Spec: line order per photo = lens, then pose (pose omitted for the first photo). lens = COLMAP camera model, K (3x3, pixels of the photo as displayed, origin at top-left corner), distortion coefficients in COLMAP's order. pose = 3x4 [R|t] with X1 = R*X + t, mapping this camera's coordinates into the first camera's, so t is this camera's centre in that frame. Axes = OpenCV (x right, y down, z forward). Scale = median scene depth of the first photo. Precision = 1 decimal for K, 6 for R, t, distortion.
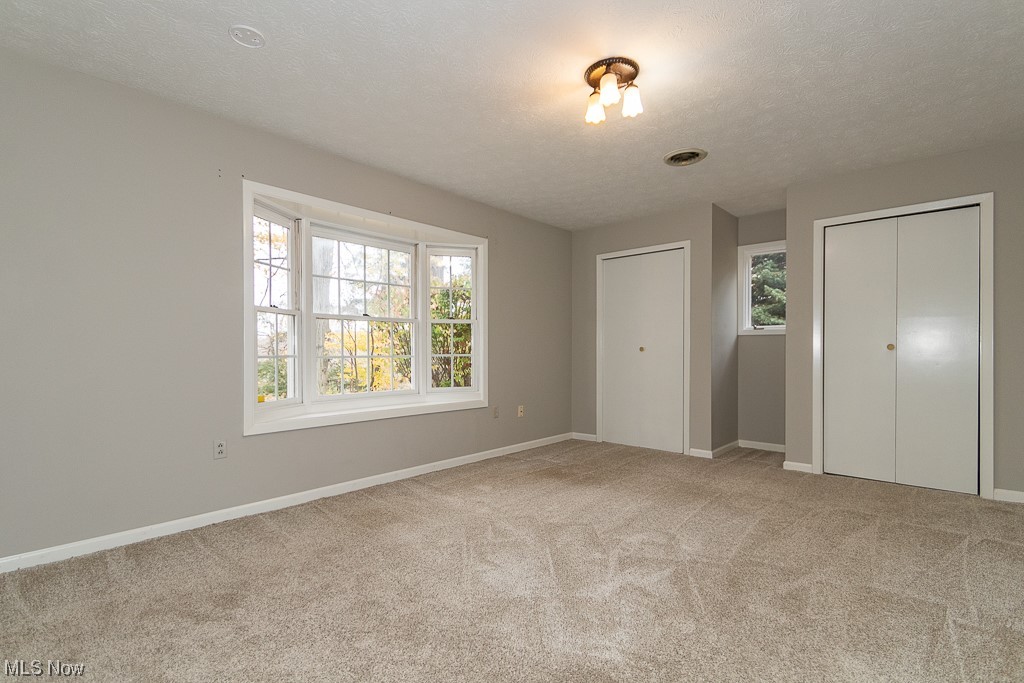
lens RADIAL K [[472.3, 0, 508.5], [0, 472.3, 346.5], [0, 0, 1]] dist [-0.001640, -0.000371]
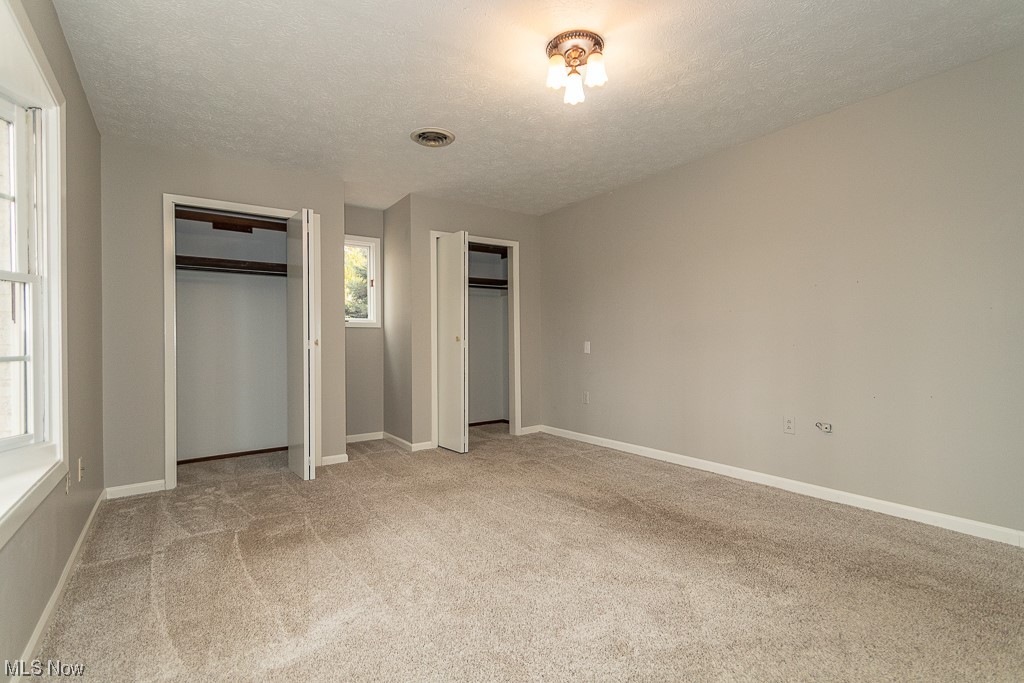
lens RADIAL K [[472.3, 0, 508.5], [0, 472.3, 346.5], [0, 0, 1]] dist [-0.001640, -0.000371]
pose [[0.247918, -0.024459, 0.968472, -0.432118], [0.007299, 0.999700, 0.023379, -0.008315], [-0.968754, 0.001273, 0.248022, 0.527701]]
